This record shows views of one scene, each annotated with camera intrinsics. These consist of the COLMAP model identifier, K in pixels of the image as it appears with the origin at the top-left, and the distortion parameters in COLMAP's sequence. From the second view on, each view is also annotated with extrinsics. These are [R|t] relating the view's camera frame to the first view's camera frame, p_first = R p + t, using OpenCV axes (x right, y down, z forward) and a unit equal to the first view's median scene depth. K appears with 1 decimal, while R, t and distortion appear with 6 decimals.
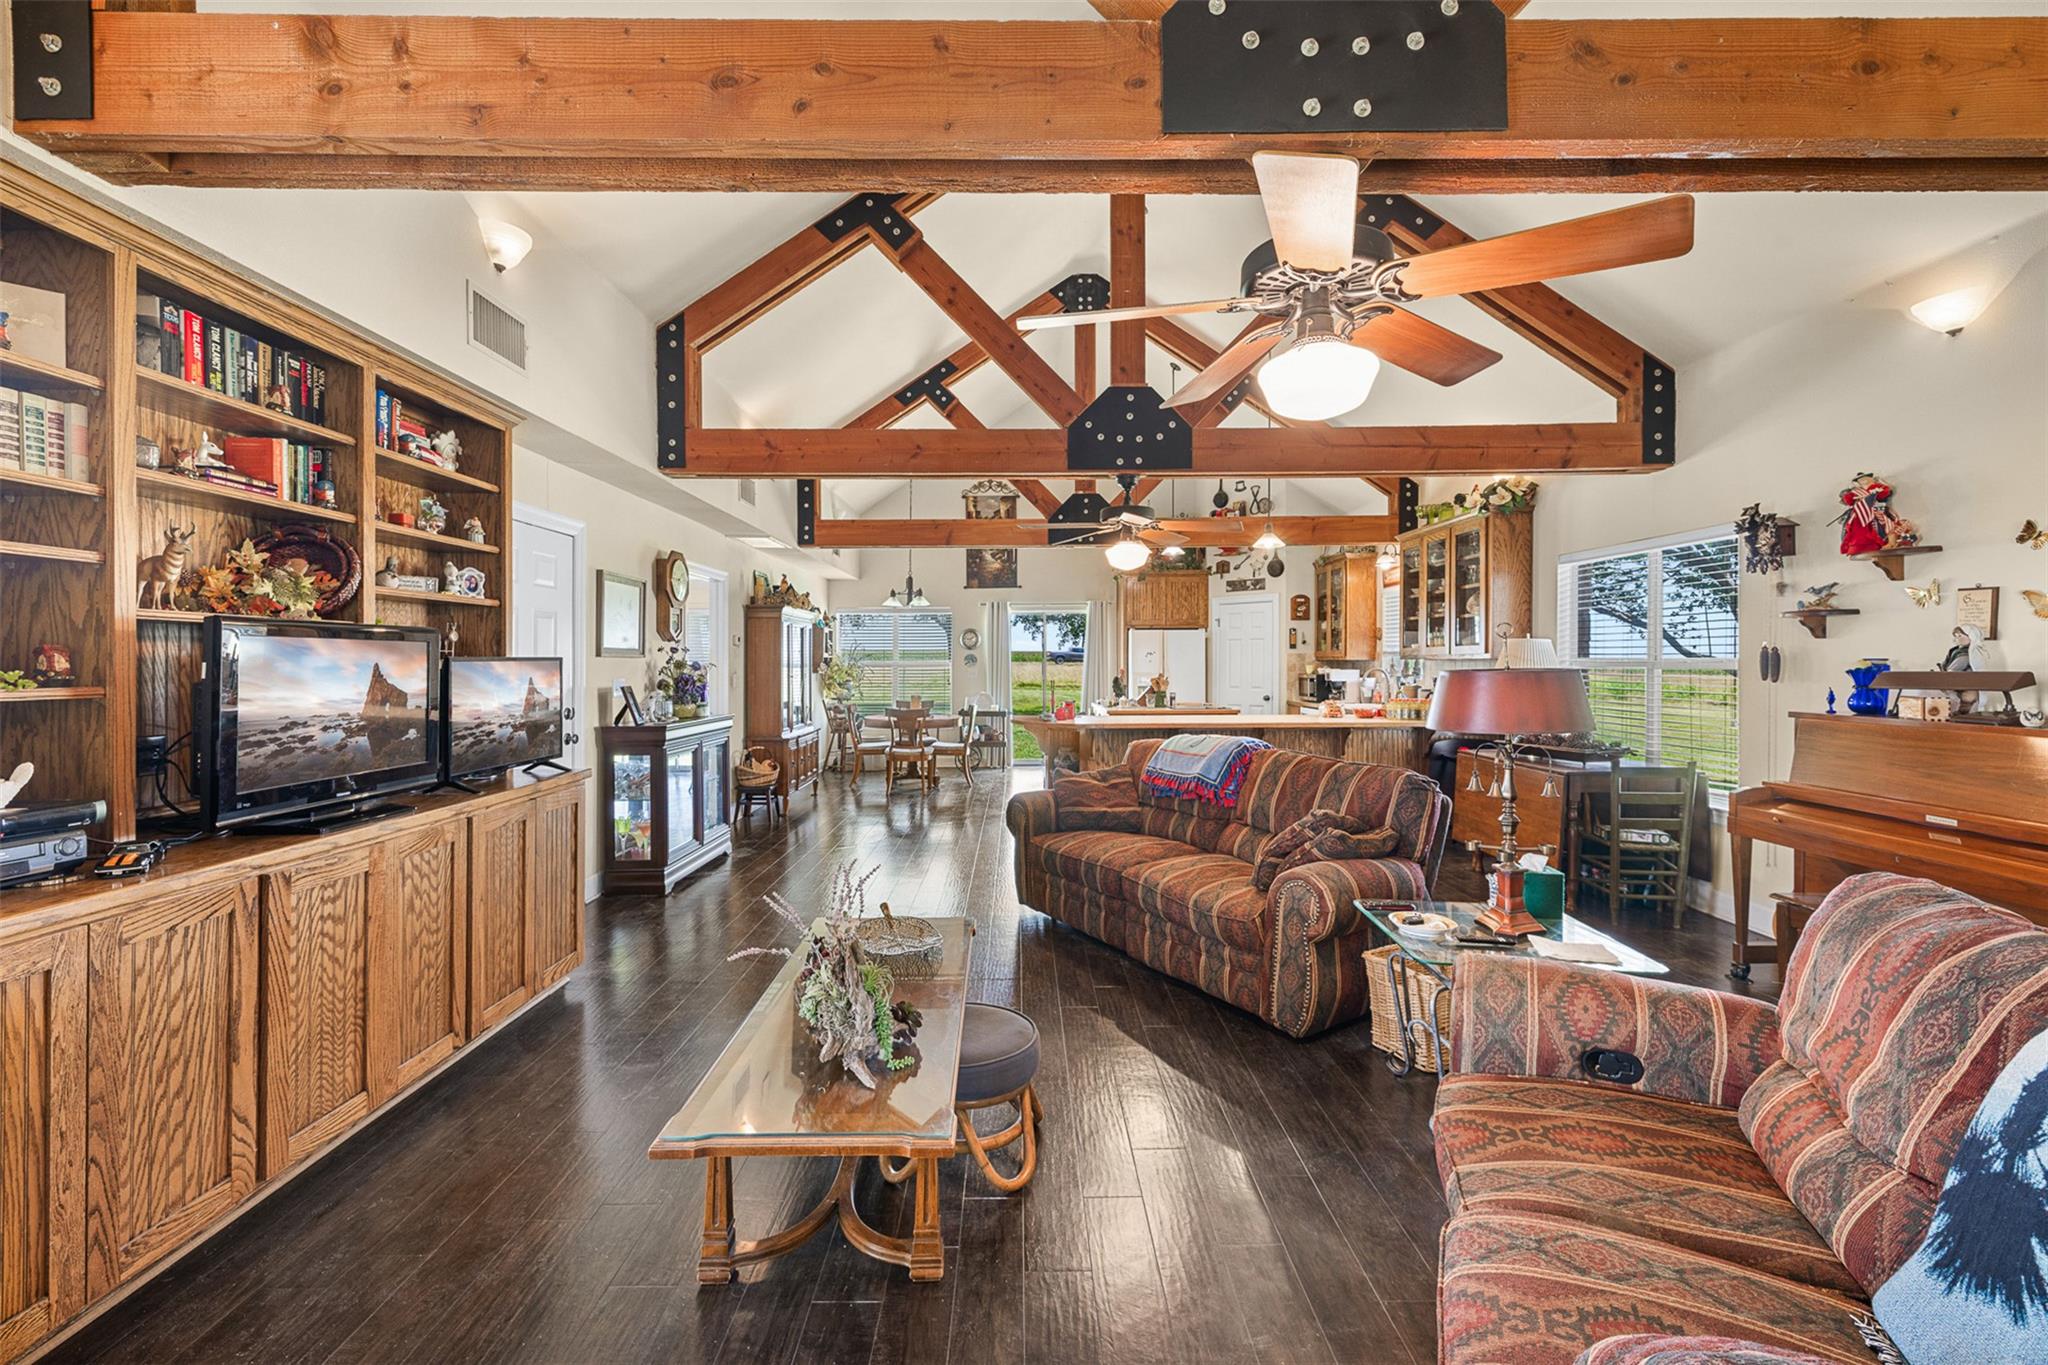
lens RADIAL K [[863.0, 0, 1026.7], [0, 863.0, 657.8], [0, 0, 1]] dist [-0.000373, -0.000120]
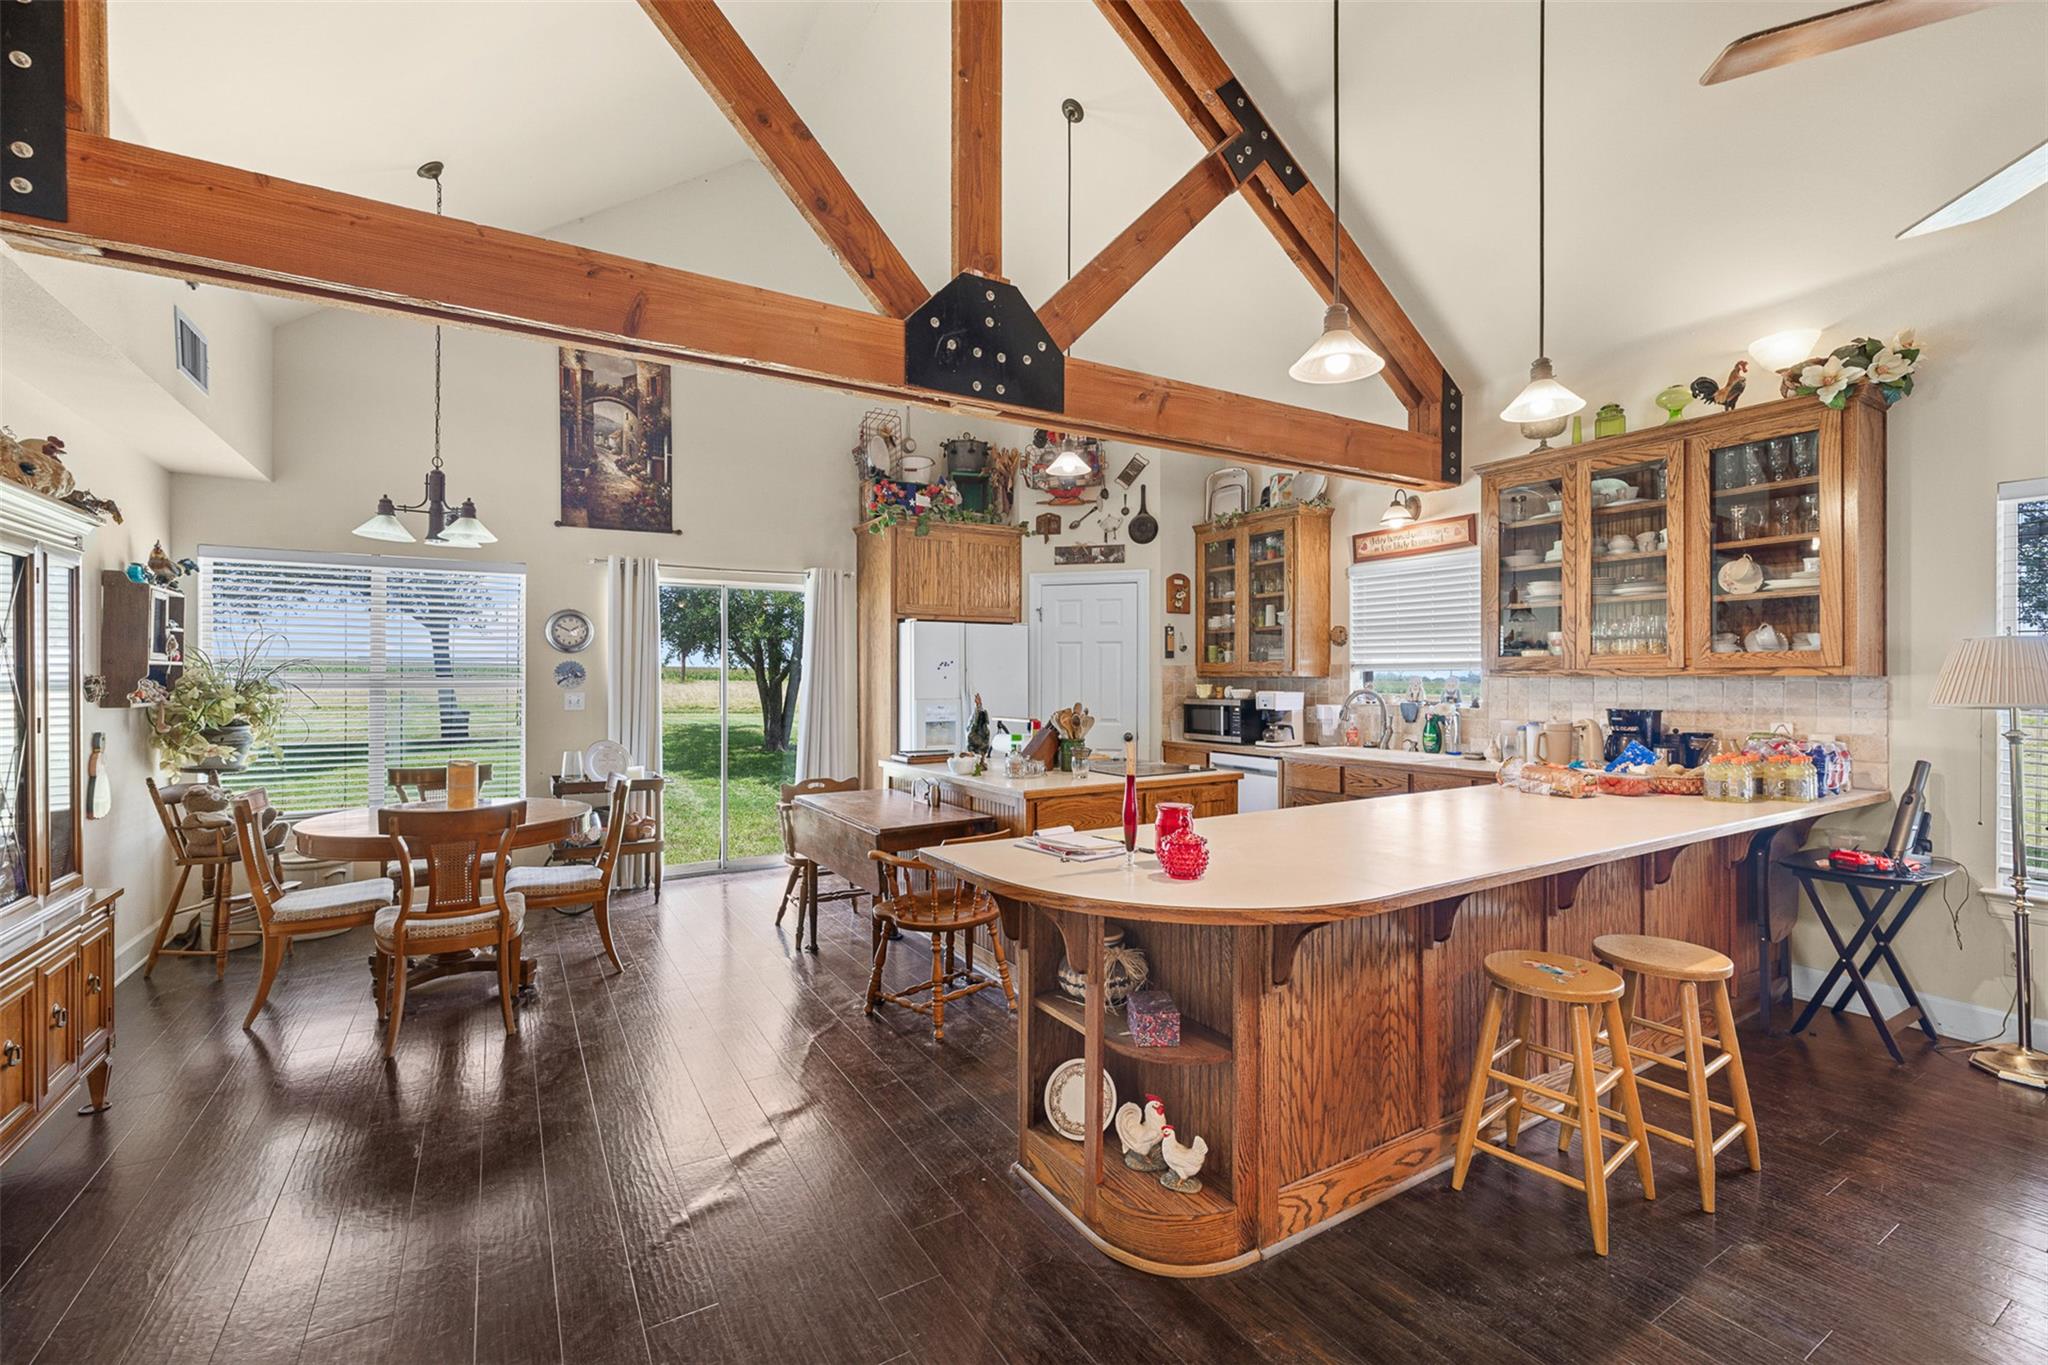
lens RADIAL K [[862.9, 0, 1021.4], [0, 862.9, 676.4], [0, 0, 1]] dist [-0.000218, 0.000218]
pose [[0.860348, 0.002978, 0.509698, -0.106256], [-0.004767, 0.999986, 0.002204, 0.001804], [-0.509685, -0.004326, 0.860350, 0.511508]]
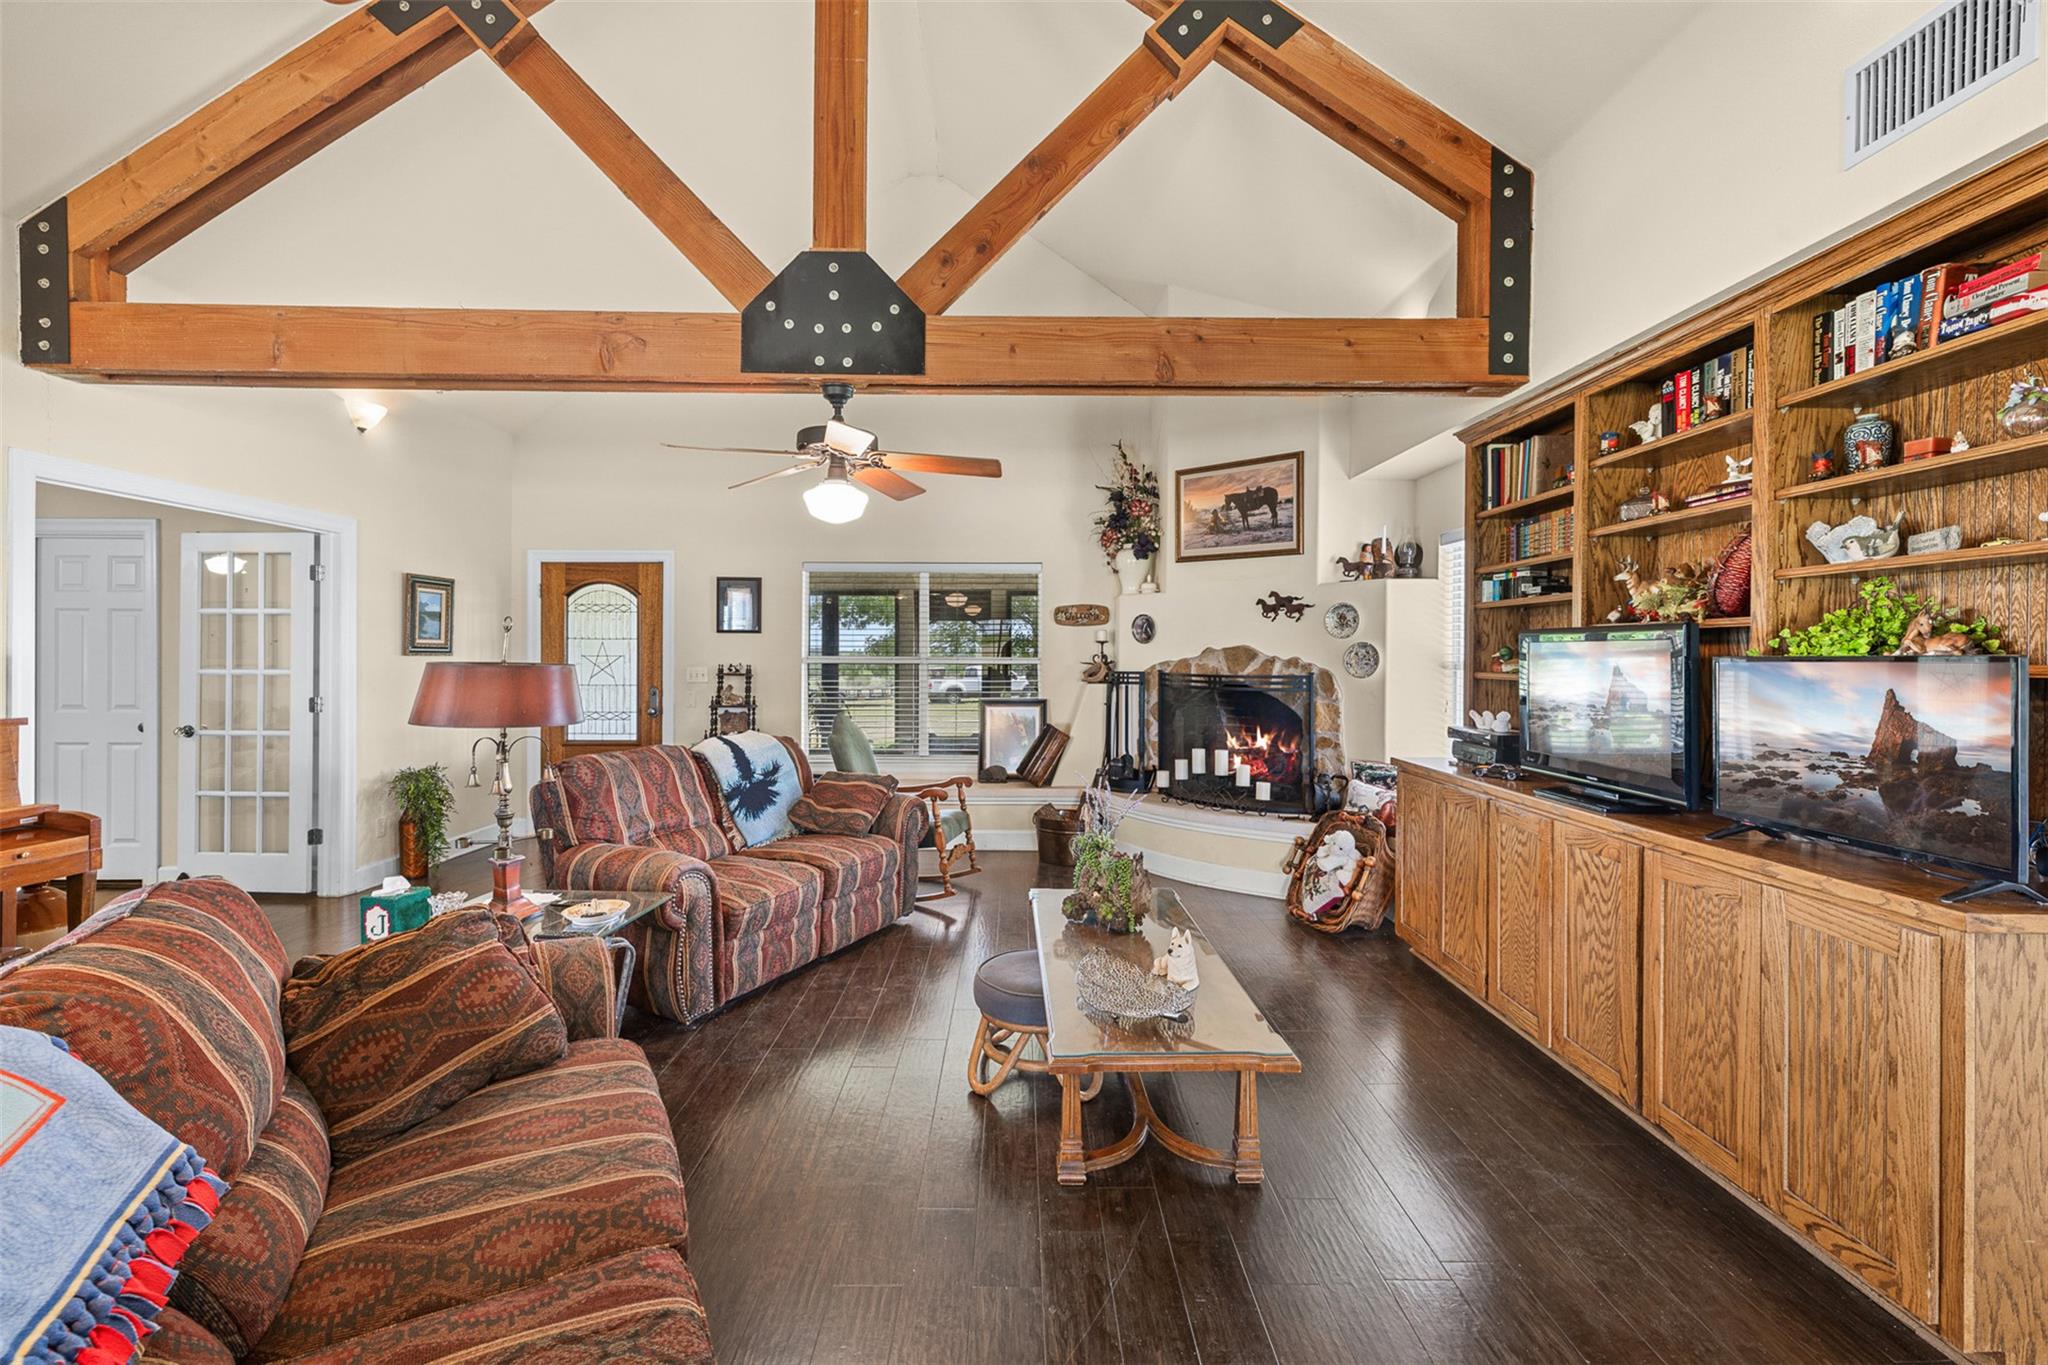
lens RADIAL K [[863.0, 0, 1026.7], [0, 863.0, 657.8], [0, 0, 1]] dist [-0.000373, -0.000120]
pose [[-0.999971, -0.006659, 0.003802, -0.022393], [-0.006661, 0.999978, -0.000486, 0.001937], [-0.003799, -0.000511, -0.999993, 0.850797]]
